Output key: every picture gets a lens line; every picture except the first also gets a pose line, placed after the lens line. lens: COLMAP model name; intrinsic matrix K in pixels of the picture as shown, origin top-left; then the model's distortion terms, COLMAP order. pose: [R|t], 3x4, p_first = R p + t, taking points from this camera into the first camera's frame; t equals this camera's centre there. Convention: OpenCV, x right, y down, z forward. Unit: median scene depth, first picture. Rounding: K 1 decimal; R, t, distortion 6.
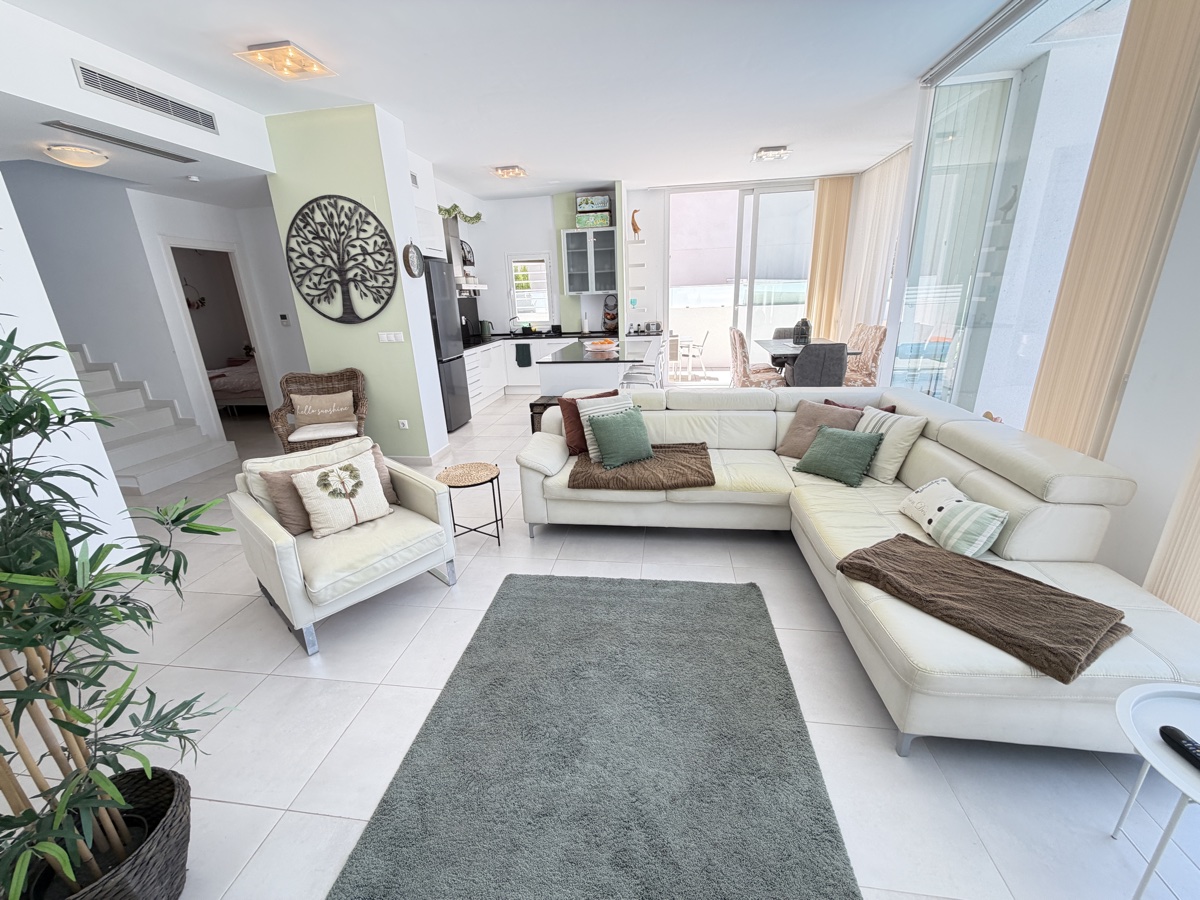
lens RADIAL K [[478.4, 0, 598.0], [0, 478.4, 451.1], [0, 0, 1]] dist [0.001038, -0.000208]
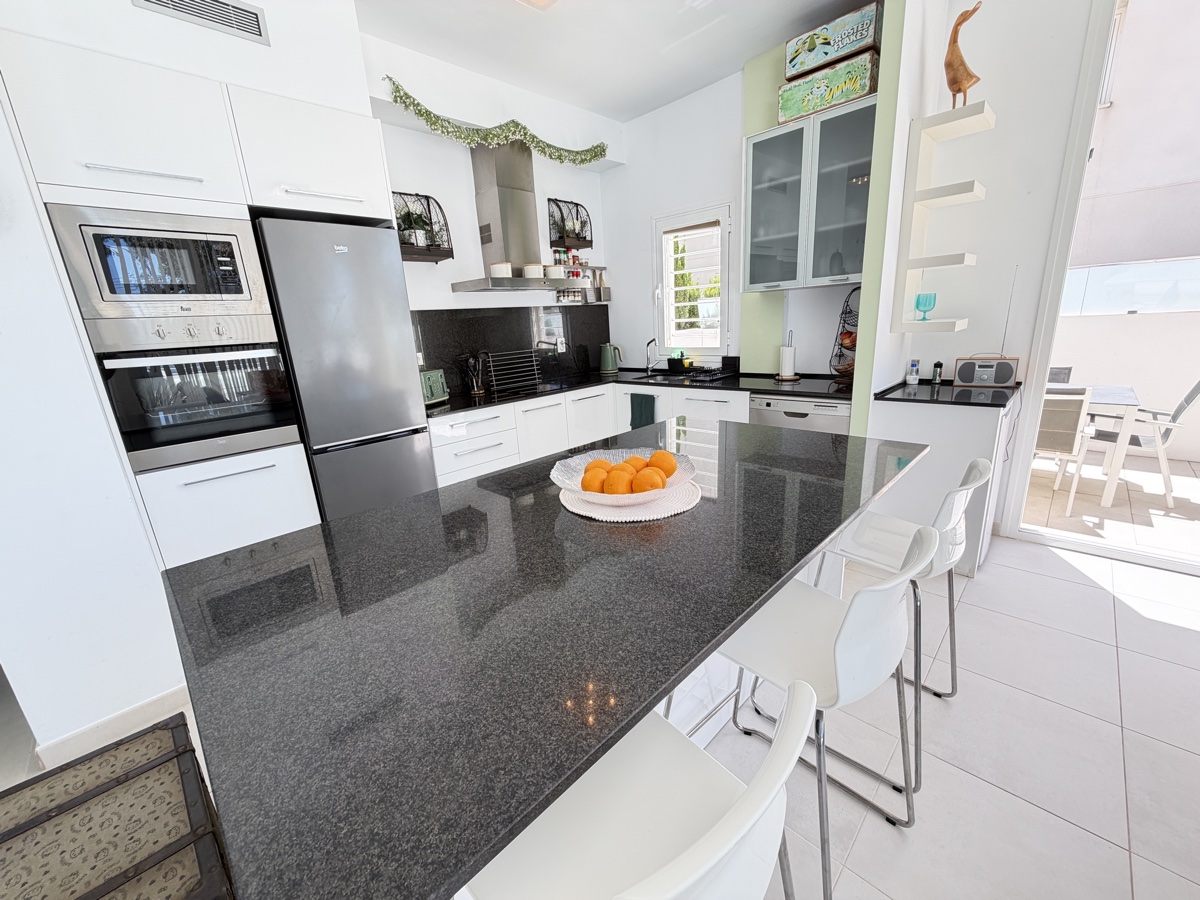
lens RADIAL K [[478.4, 0, 598.0], [0, 478.4, 451.1], [0, 0, 1]] dist [0.001038, -0.000208]
pose [[0.803584, 0.147036, -0.576744, 0.098130], [-0.156308, 0.987127, 0.033873, -0.171095], [0.574300, 0.062930, 0.816222, 0.558380]]
